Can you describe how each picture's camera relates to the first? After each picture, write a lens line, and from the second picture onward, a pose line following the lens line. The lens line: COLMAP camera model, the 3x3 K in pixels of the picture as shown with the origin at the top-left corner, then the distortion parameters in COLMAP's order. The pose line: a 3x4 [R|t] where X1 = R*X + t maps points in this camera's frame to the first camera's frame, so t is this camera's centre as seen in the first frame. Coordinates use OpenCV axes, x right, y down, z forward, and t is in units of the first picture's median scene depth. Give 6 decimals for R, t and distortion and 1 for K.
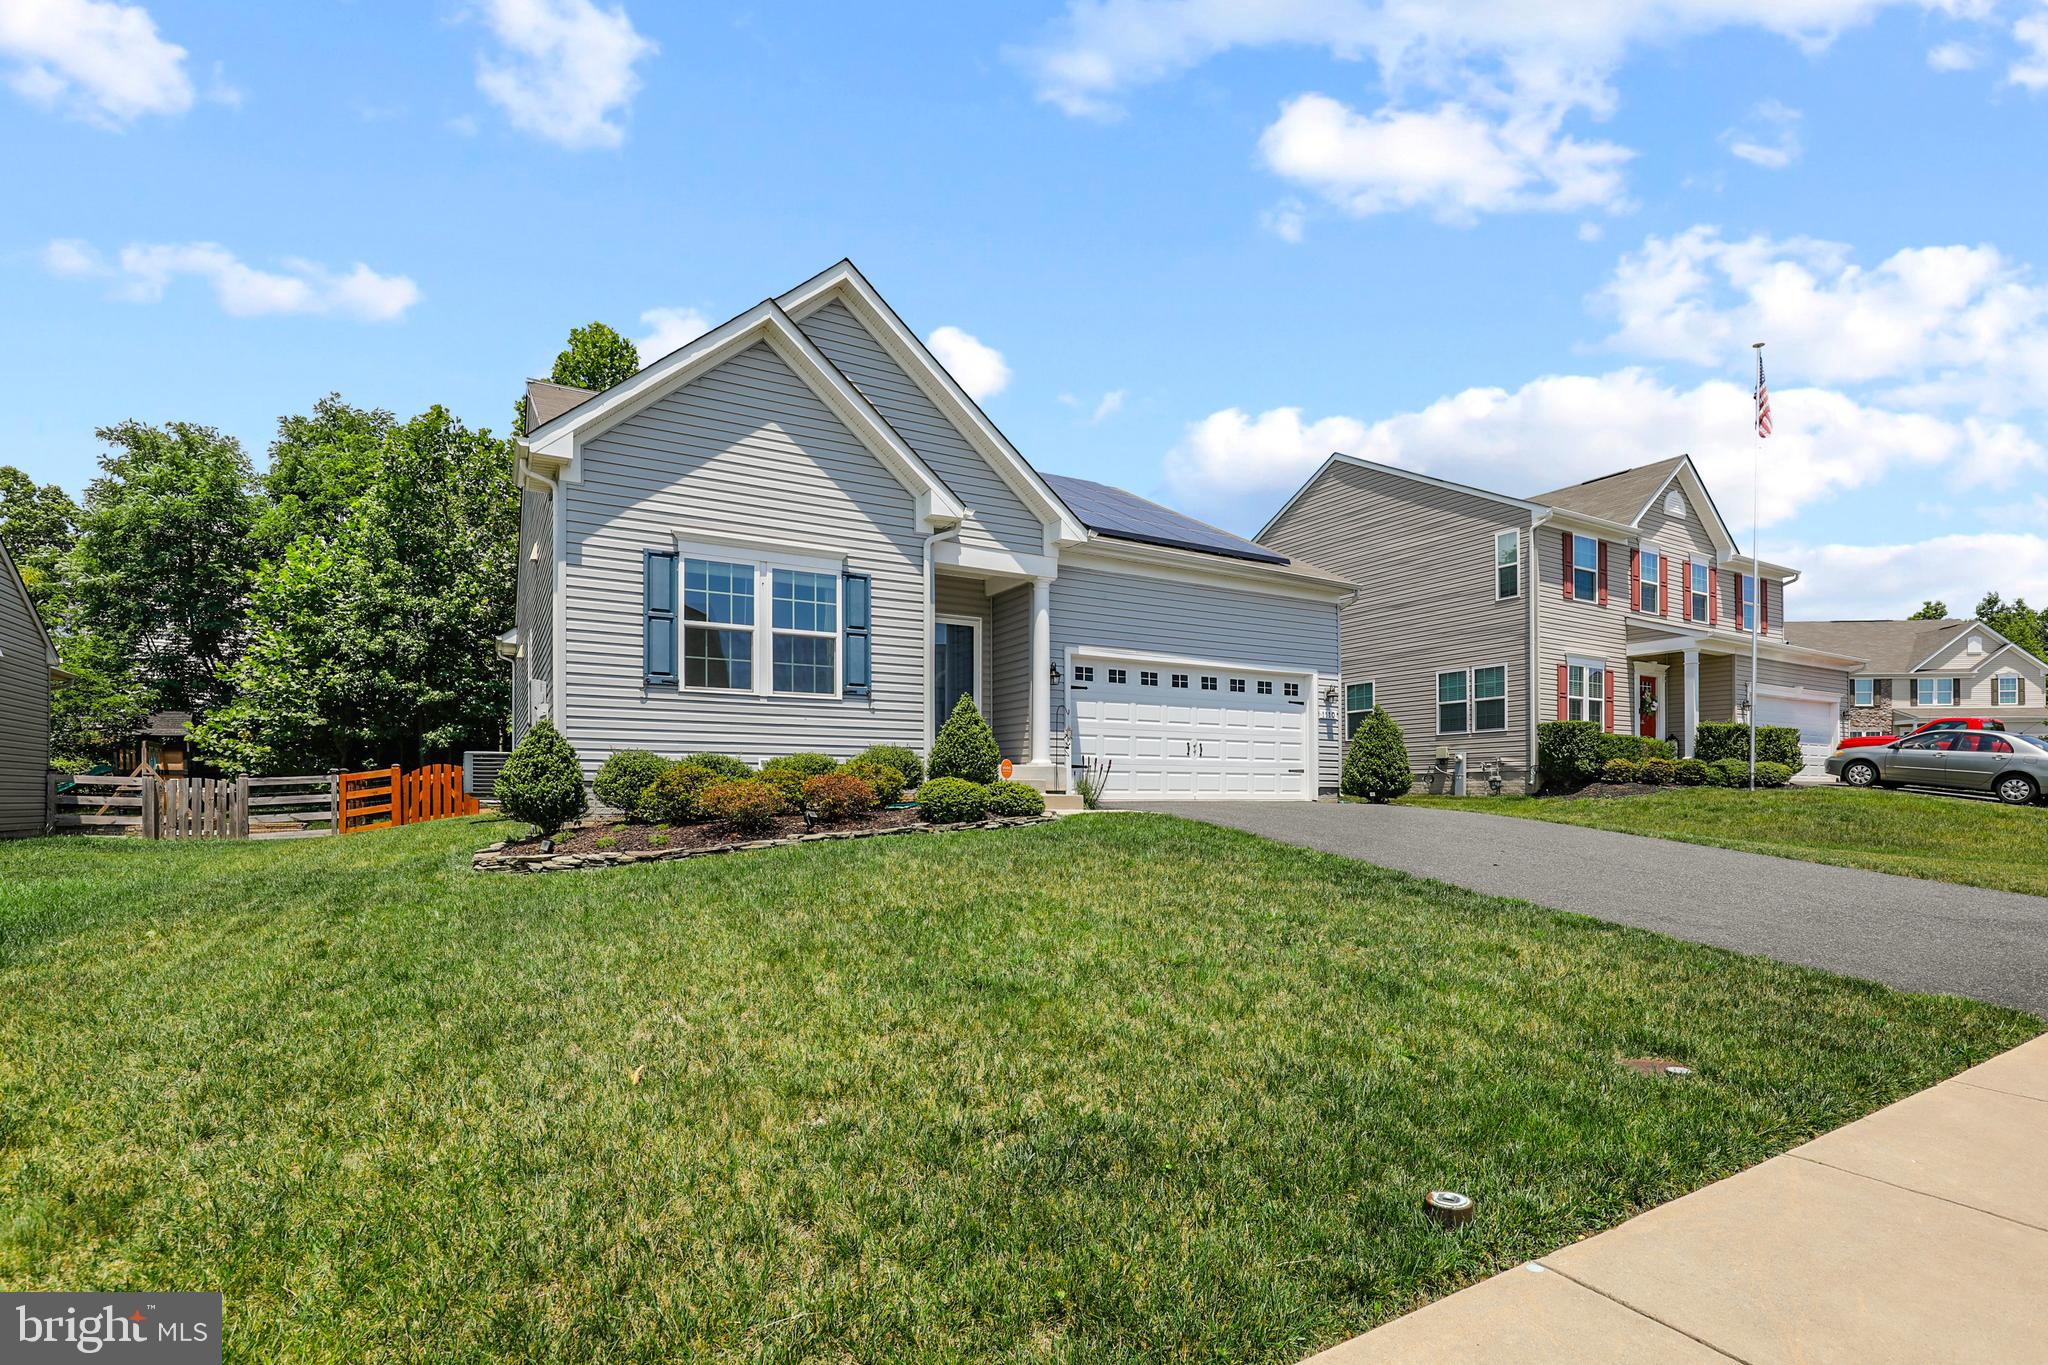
lens RADIAL K [[961.3, 0, 1024.0], [0, 961.3, 682.5], [0, 0, 1]] dist [-0.002779, -0.000119]
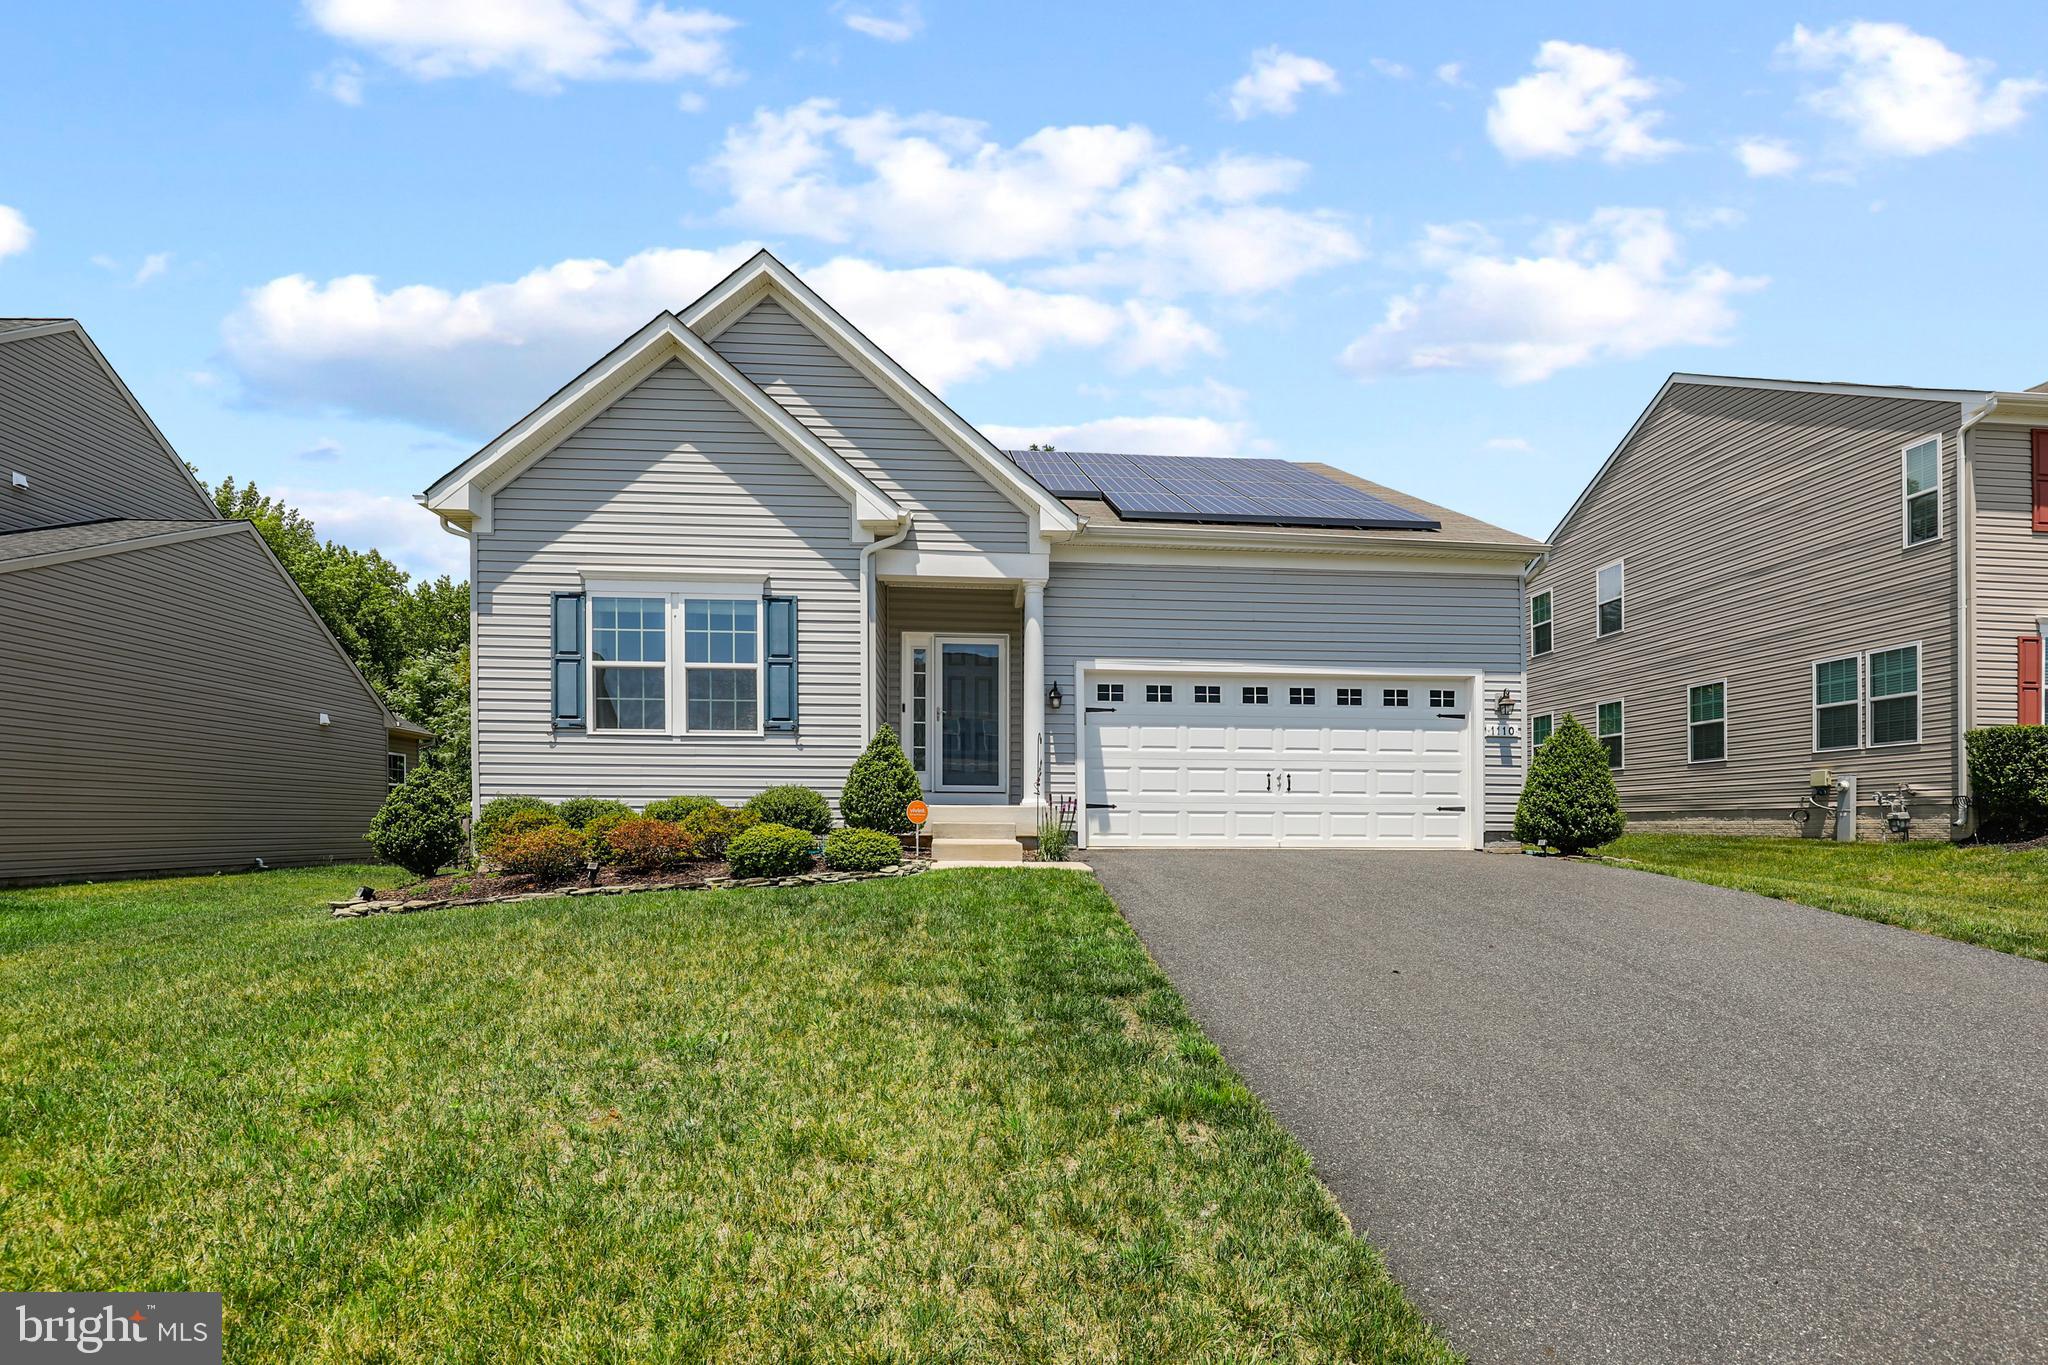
lens RADIAL K [[965.2, 0, 1024.0], [0, 965.2, 742.8], [0, 0, 1]] dist [-0.012615, -0.000322]
pose [[0.905893, -0.033559, -0.422174, 0.372623], [0.045320, 0.998813, 0.017852, 0.016763], [0.421074, -0.035305, 0.906339, 0.245271]]
